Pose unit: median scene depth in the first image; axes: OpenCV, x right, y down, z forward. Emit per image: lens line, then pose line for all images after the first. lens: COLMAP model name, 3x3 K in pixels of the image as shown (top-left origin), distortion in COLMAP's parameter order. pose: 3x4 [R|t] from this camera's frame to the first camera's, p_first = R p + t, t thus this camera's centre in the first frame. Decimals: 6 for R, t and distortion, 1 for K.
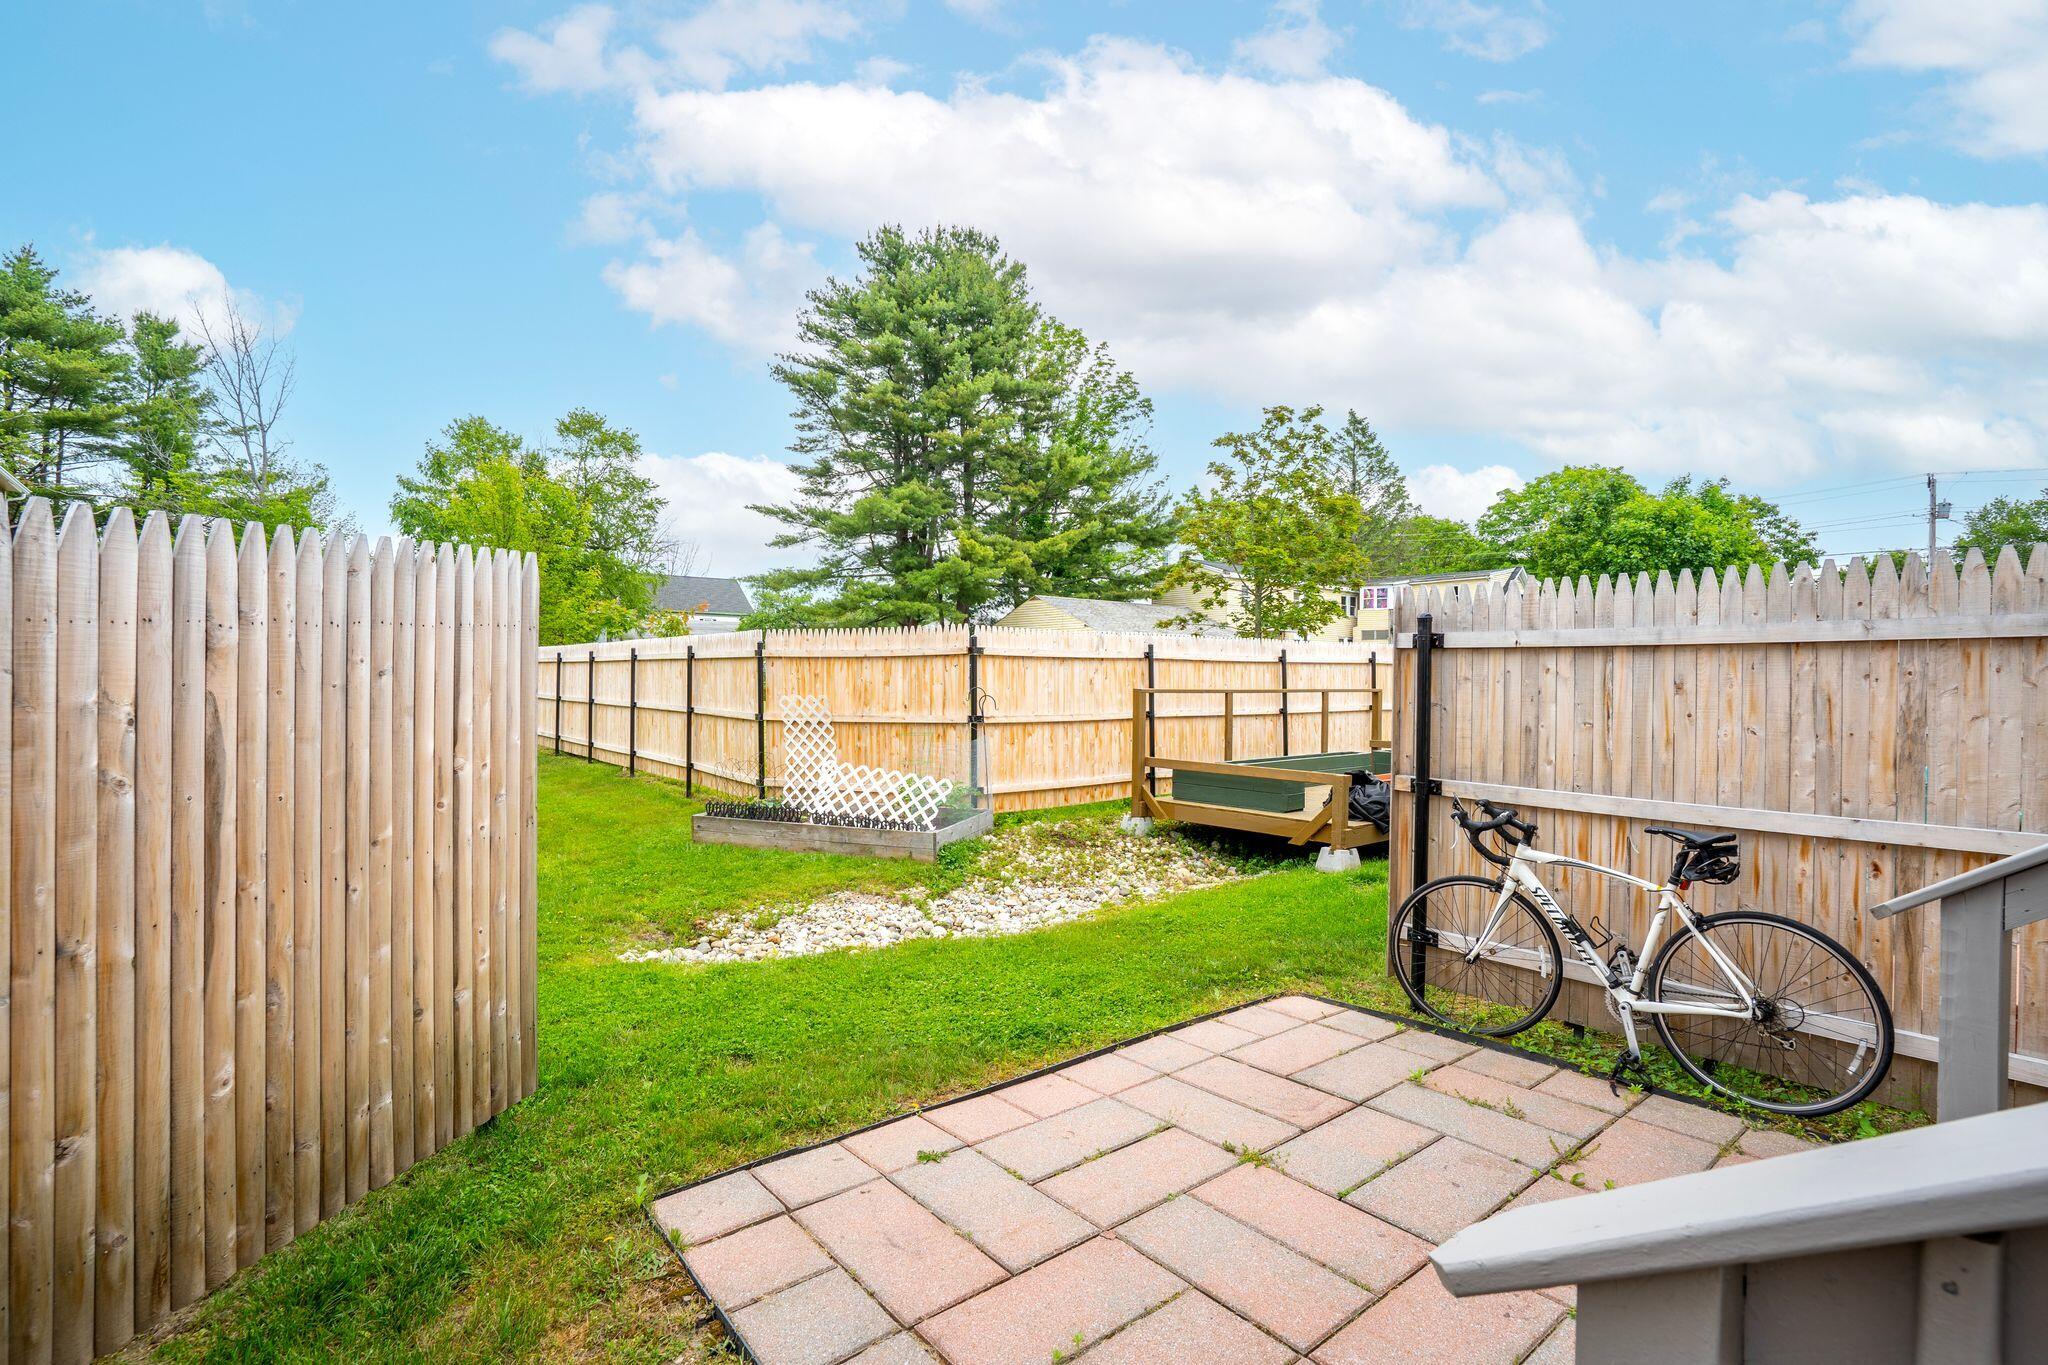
lens RADIAL K [[947.7, 0, 980.9], [0, 947.7, 662.9], [0, 0, 1]] dist [-0.011433, 0.003319]
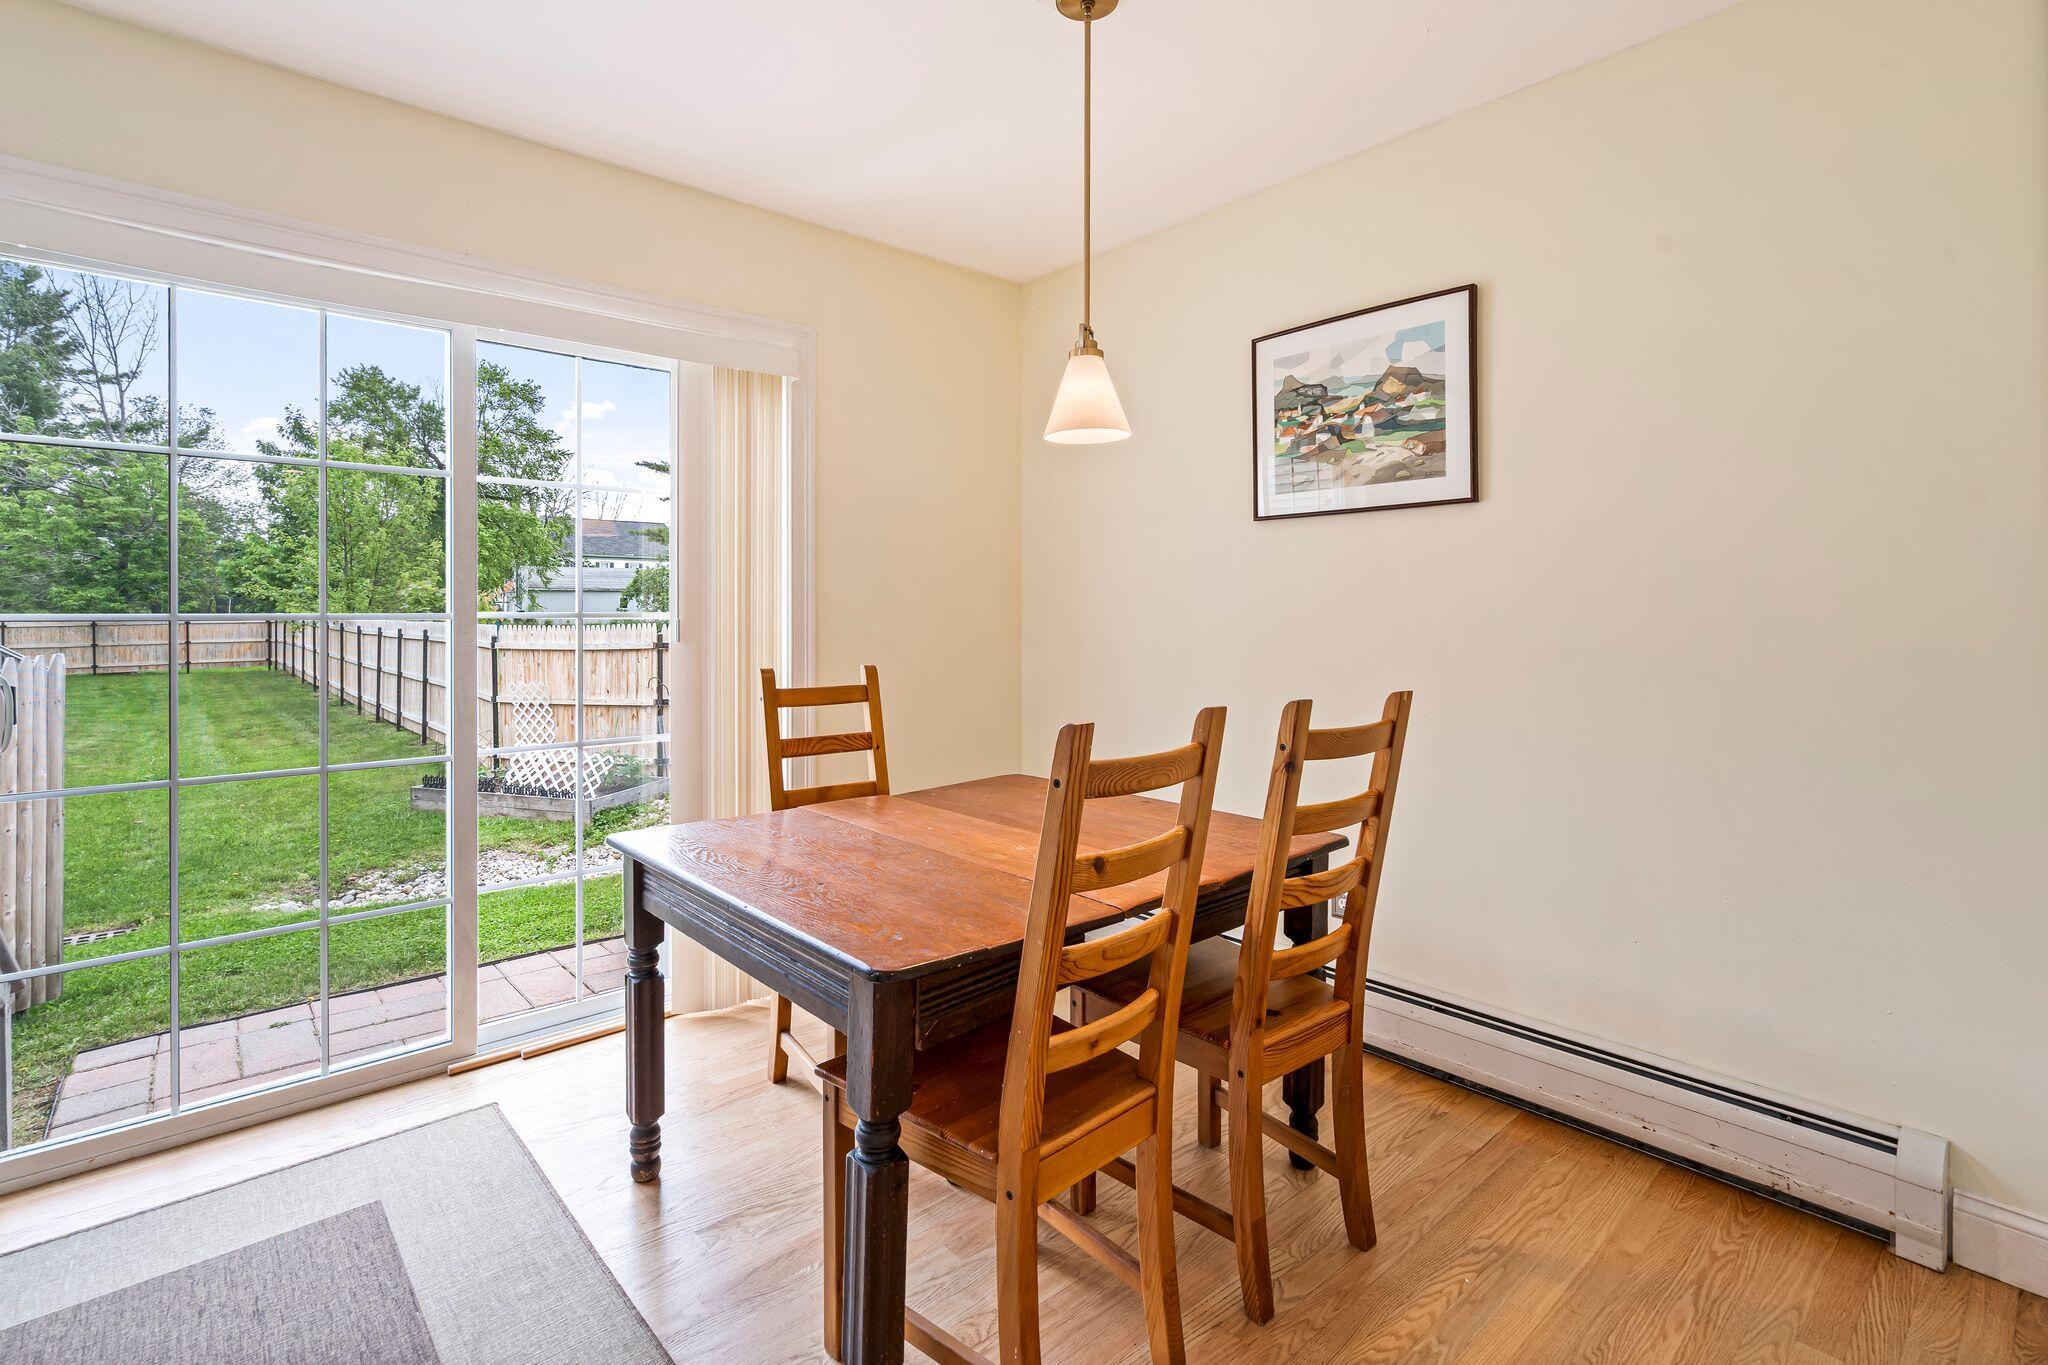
lens RADIAL K [[947.7, 0, 1034.8], [0, 947.7, 606.8], [0, 0, 1]] dist [-0.011433, 0.003319]
pose [[0.996364, -0.004192, 0.085091, 0.210449], [0.003245, 0.999931, 0.011268, -0.043045], [-0.085132, -0.010951, 0.996309, -0.141244]]
